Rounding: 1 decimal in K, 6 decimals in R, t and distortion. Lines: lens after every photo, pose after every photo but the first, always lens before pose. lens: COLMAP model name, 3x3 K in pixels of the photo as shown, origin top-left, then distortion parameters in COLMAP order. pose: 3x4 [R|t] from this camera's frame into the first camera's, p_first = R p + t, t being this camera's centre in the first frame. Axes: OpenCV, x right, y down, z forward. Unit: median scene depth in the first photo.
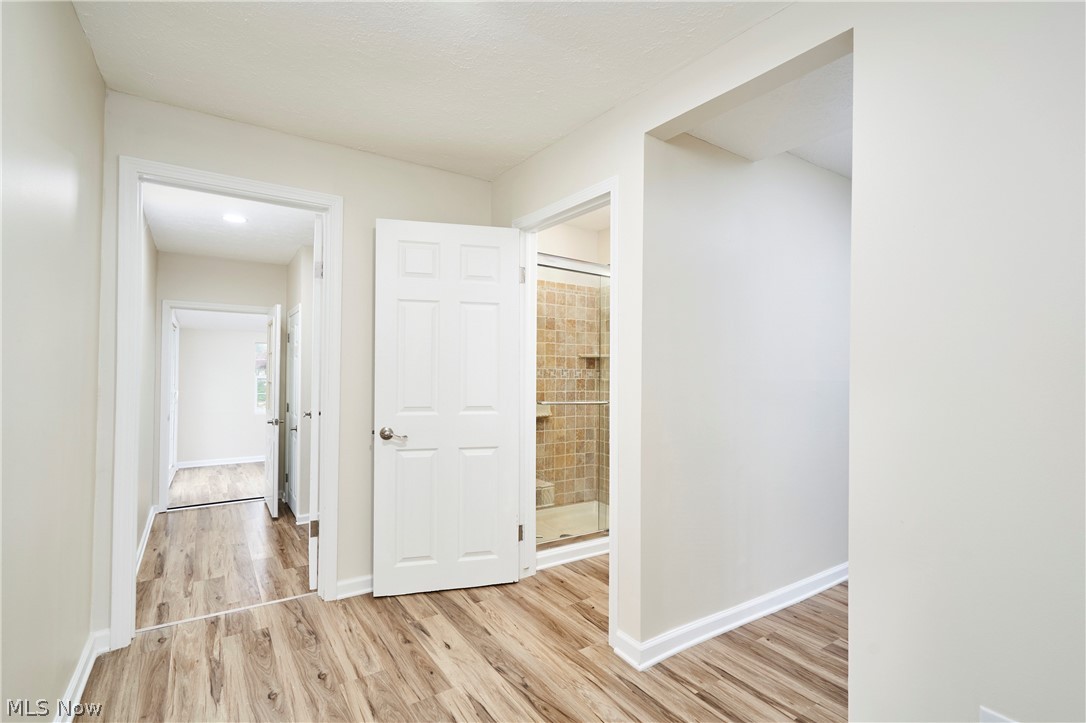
lens RADIAL K [[504.1, 0, 544.1], [0, 504.1, 366.4], [0, 0, 1]] dist [0.000710, 0.000045]
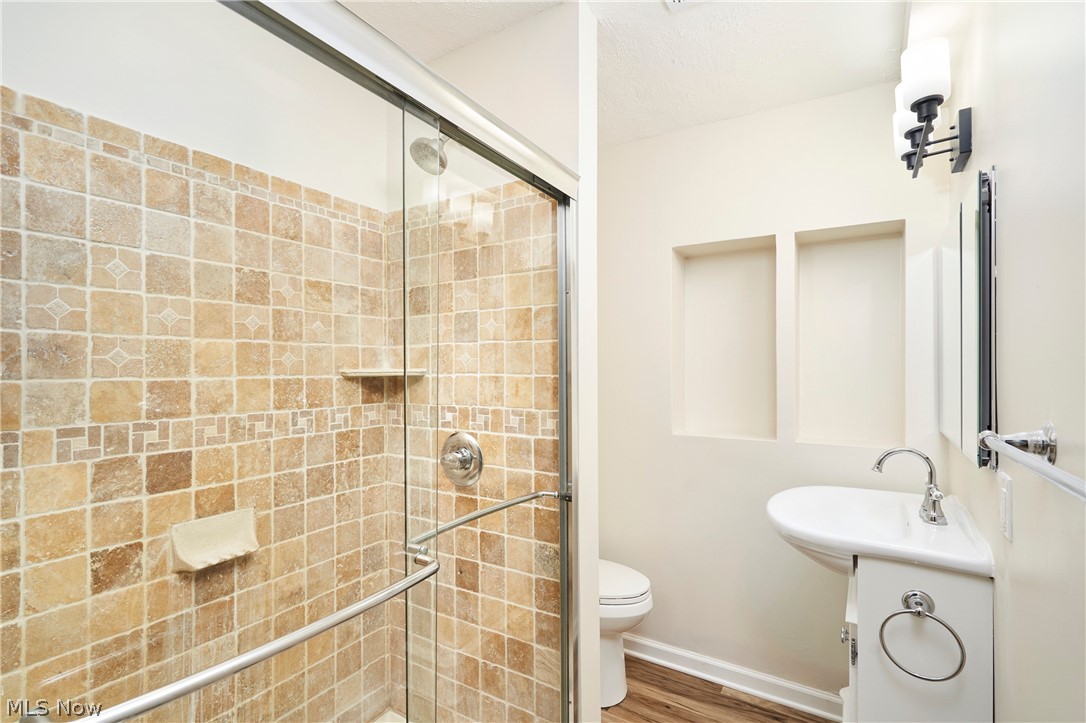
lens RADIAL K [[504.1, 0, 544.1], [0, 504.1, 366.4], [0, 0, 1]] dist [0.000710, 0.000045]
pose [[0.913112, -0.013287, 0.407493, 0.053596], [0.008930, 0.999881, 0.012592, -0.030741], [-0.407612, -0.007859, 0.913121, 0.579282]]
